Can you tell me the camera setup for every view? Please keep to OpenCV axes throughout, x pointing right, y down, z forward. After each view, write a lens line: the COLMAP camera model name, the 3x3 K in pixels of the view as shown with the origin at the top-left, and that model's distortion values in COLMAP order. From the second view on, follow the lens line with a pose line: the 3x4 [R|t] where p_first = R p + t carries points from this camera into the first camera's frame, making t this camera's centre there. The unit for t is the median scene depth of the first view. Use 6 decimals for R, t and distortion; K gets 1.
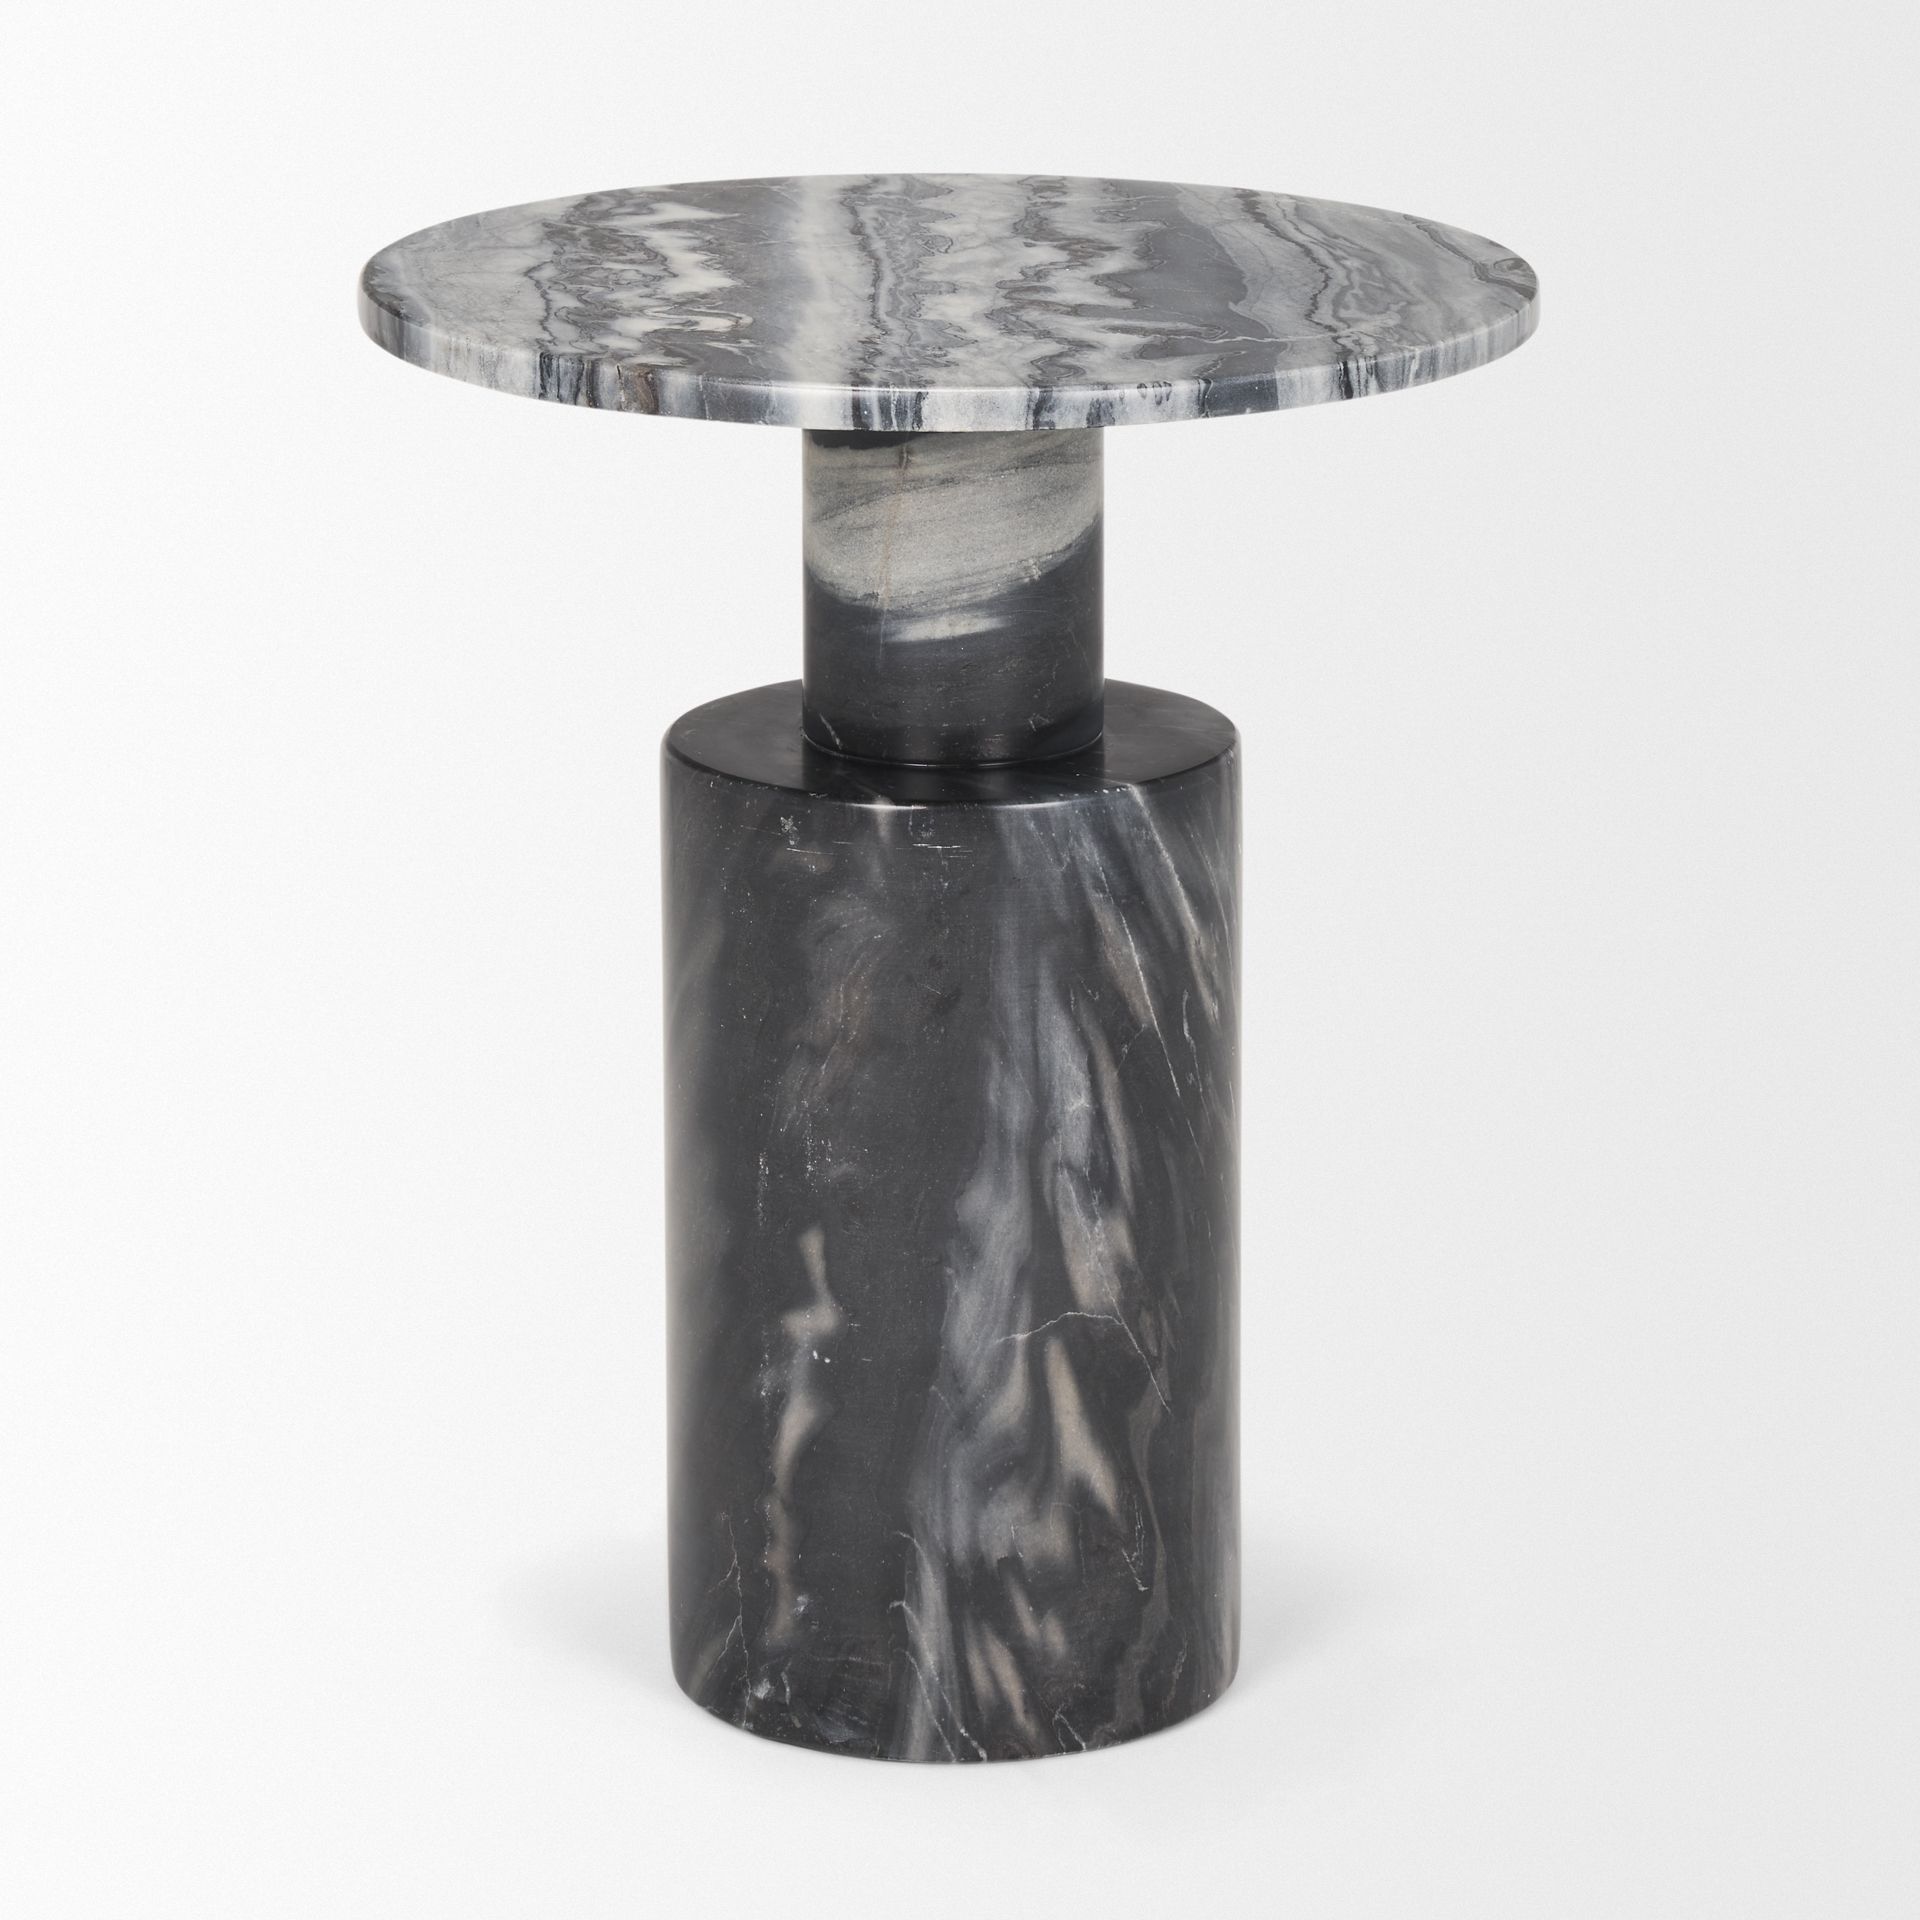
lens RADIAL K [[8521.5, 0, 960.0], [0, 8521.5, 960.0], [0, 0, 1]] dist [0.134479, 2.504559]
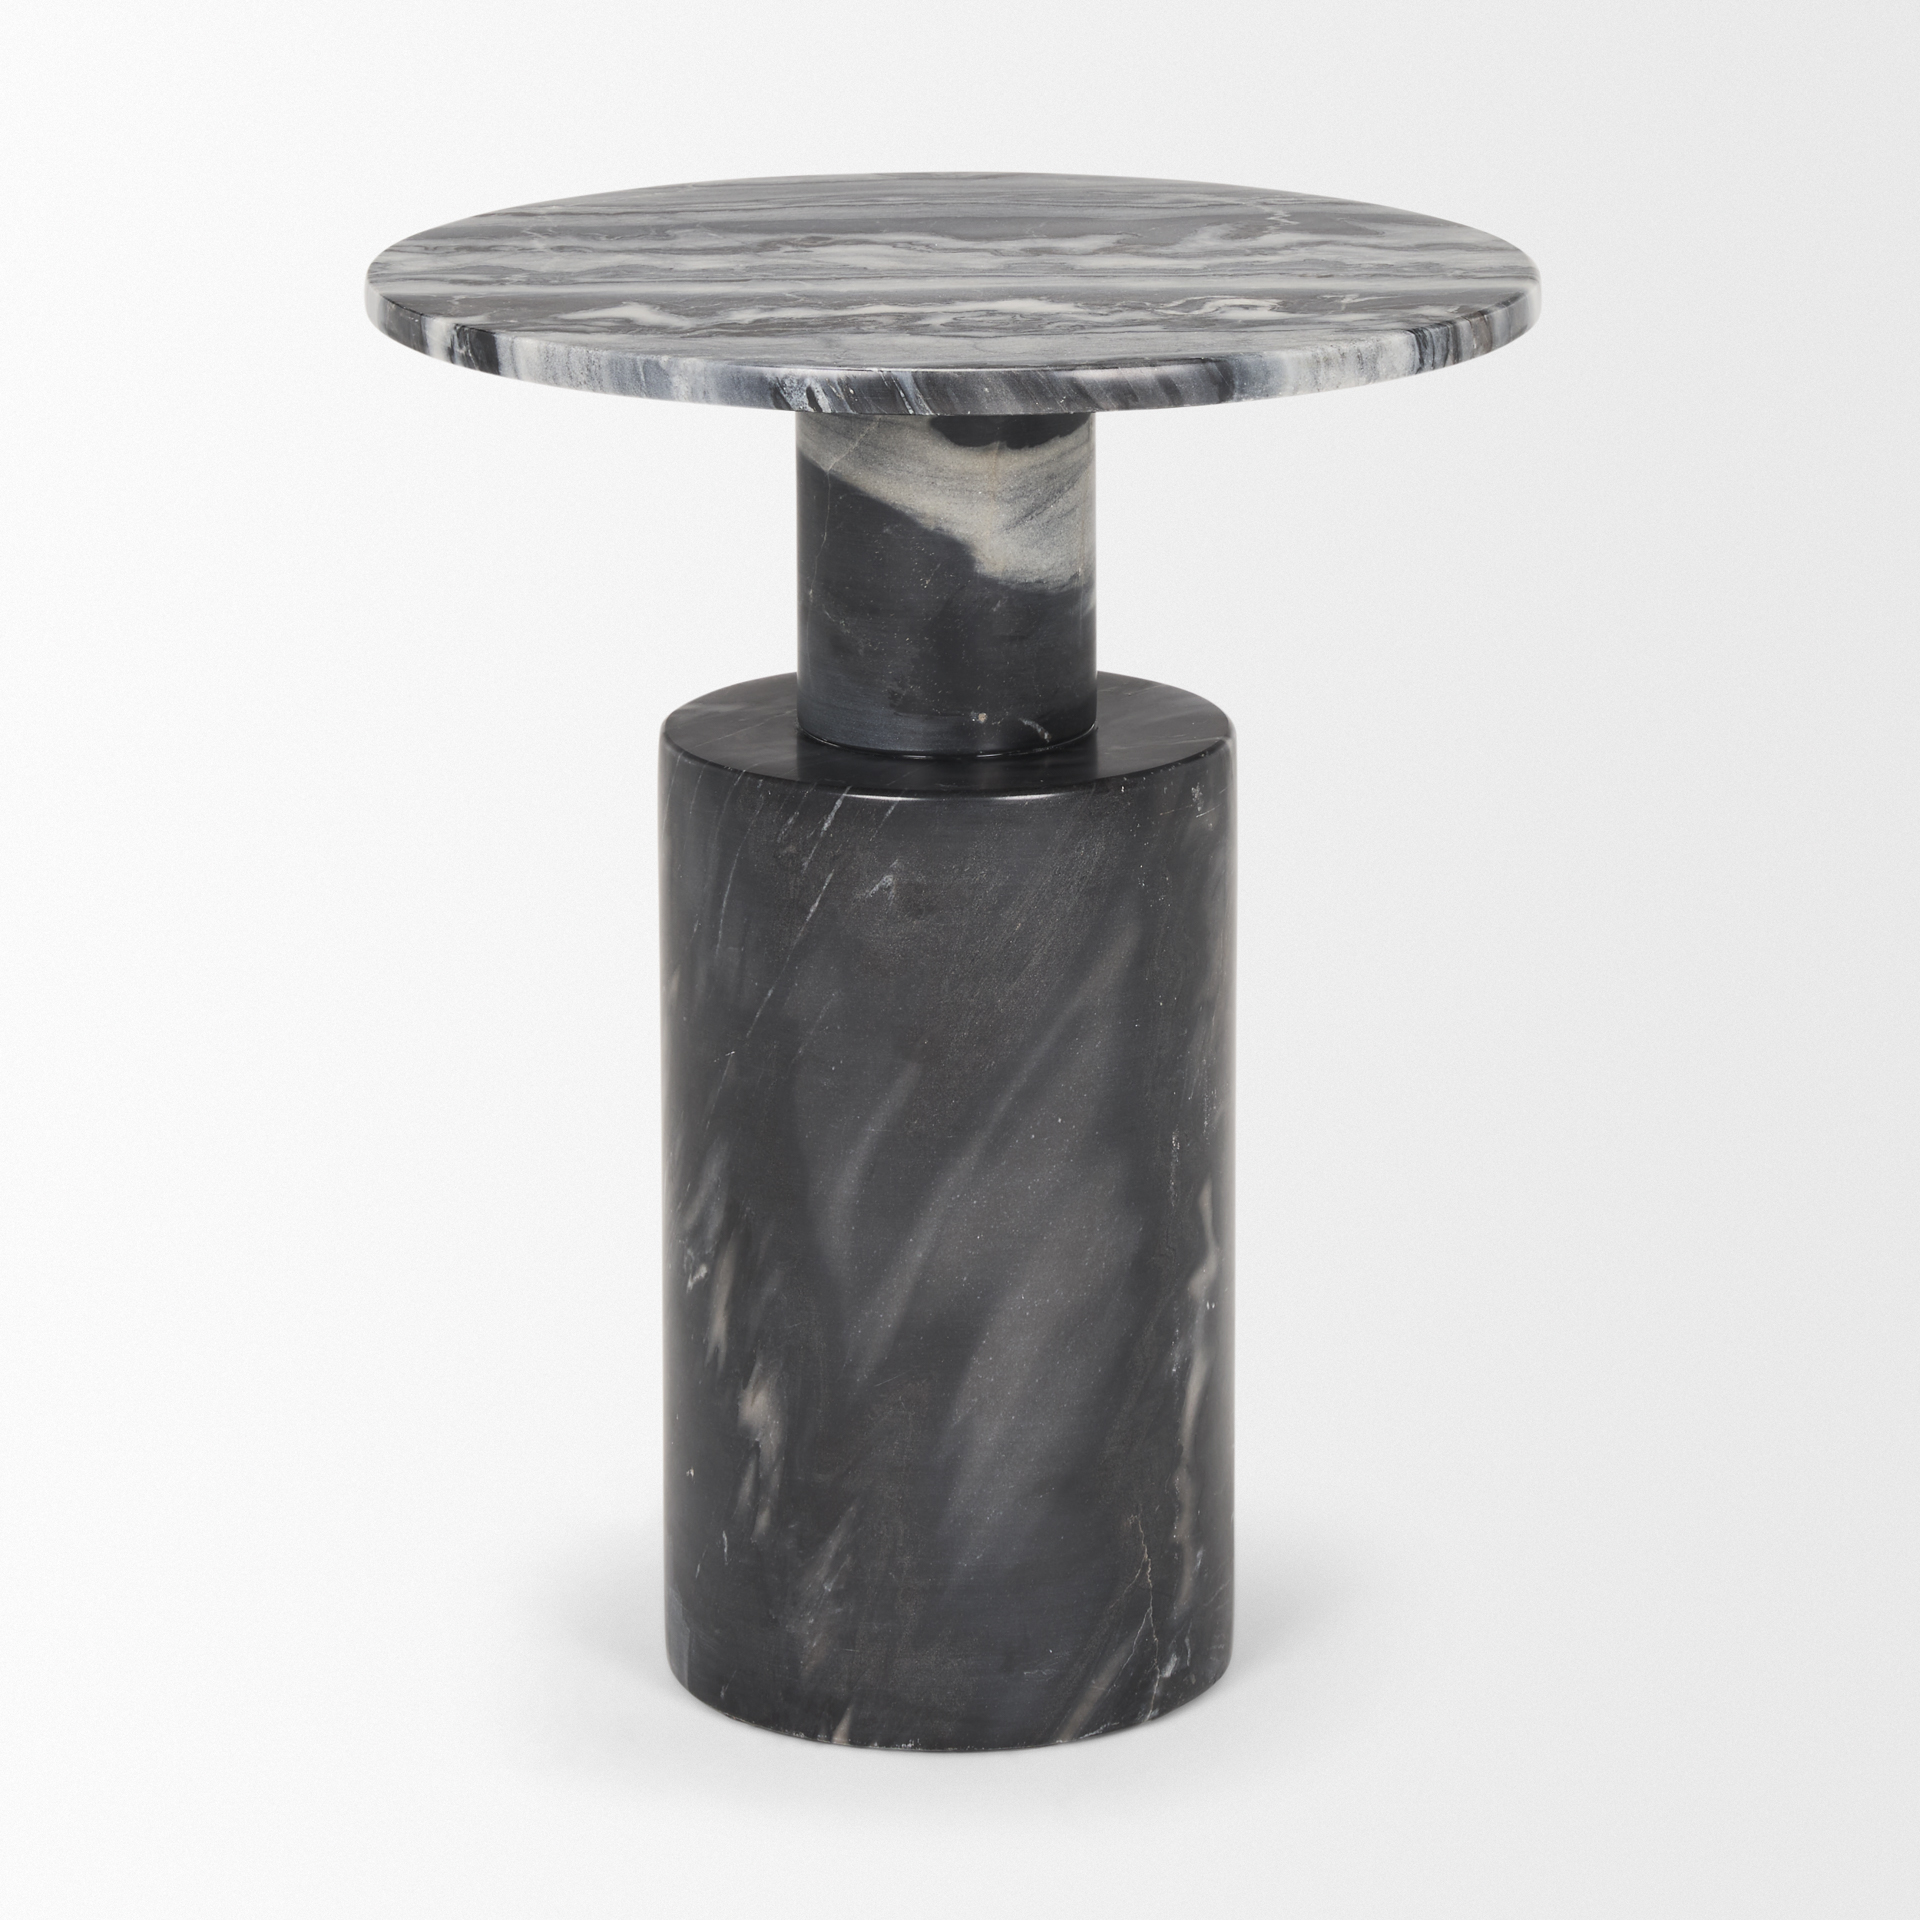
lens RADIAL K [[8521.5, 0, 960.0], [0, 8521.5, 960.0], [0, 0, 1]] dist [0.134479, 2.504559]
pose [[-0.000256, -0.252728, 0.967537, -0.998006], [0.262341, 0.933633, 0.243941, -0.249960], [-0.964975, 0.253887, 0.066062, 0.956721]]
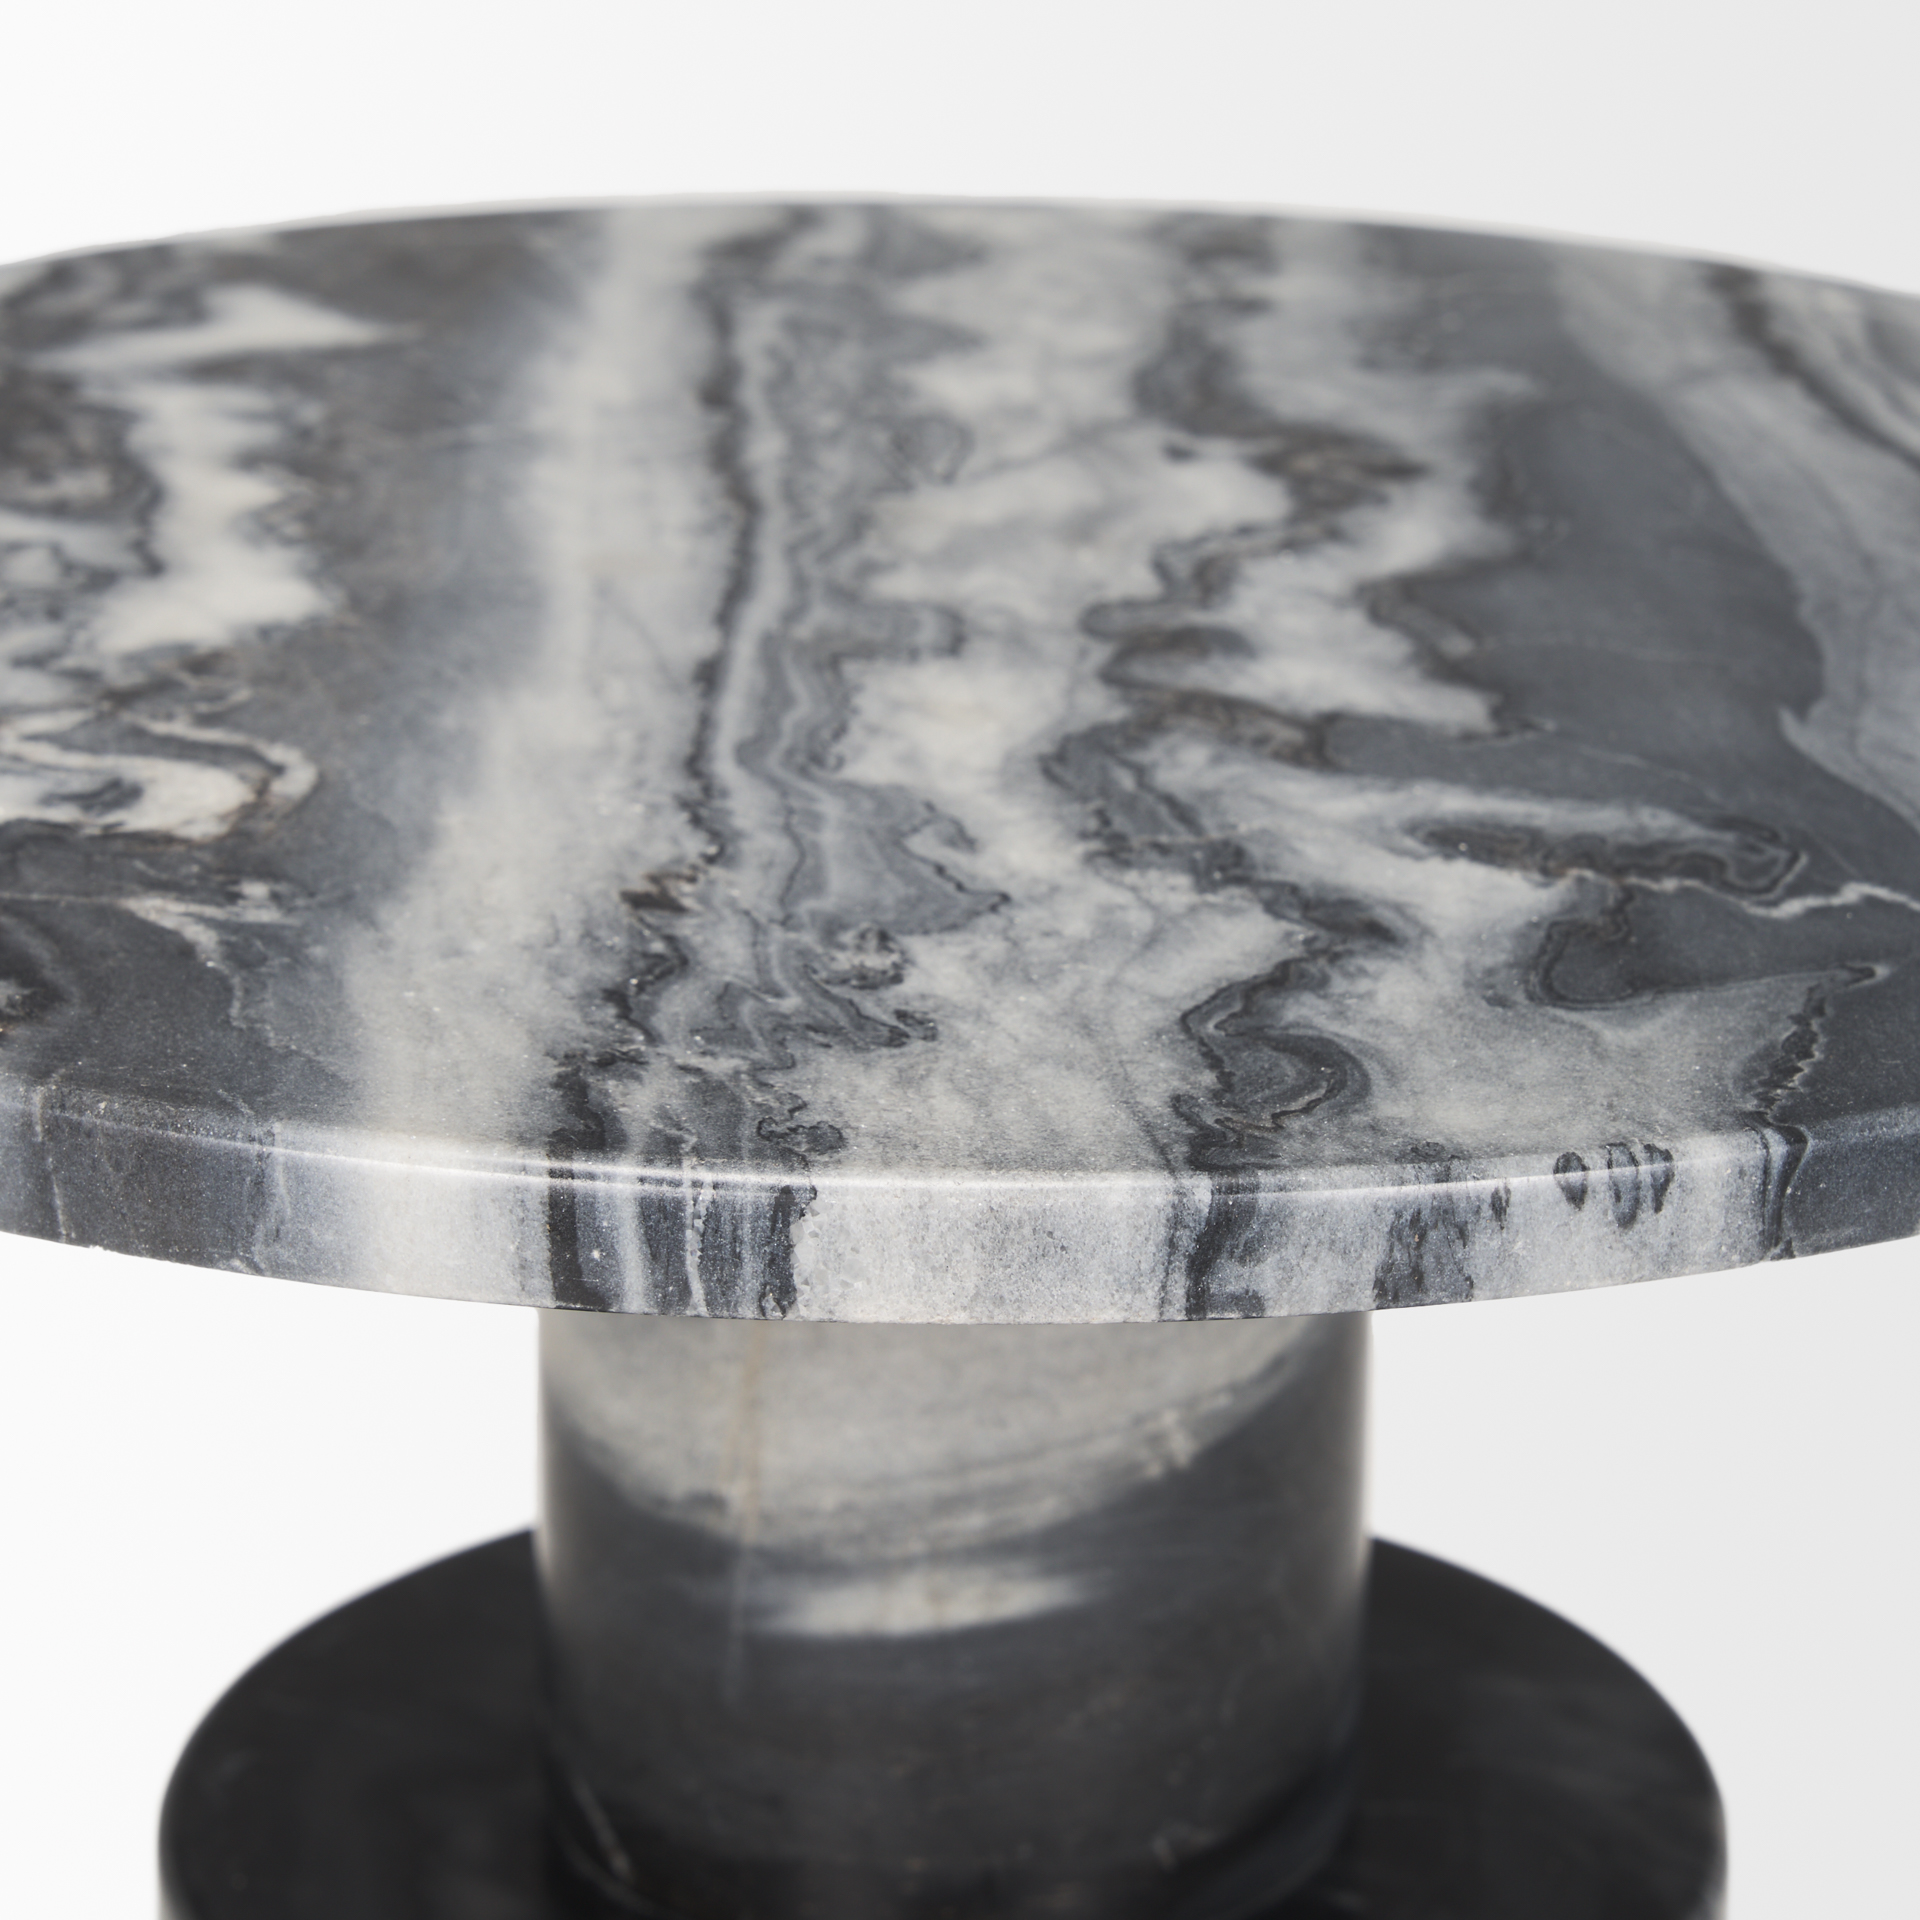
lens RADIAL K [[6452.5, 0, 959.8], [0, 6452.5, 1115.1], [0, 0, 1]] dist [-0.063257, 1.010119]
pose [[0.999645, 0.017205, -0.020330, 0.004961], [-0.015136, 0.995083, 0.097883, -0.084335], [0.021914, -0.097541, 0.994990, 0.738115]]
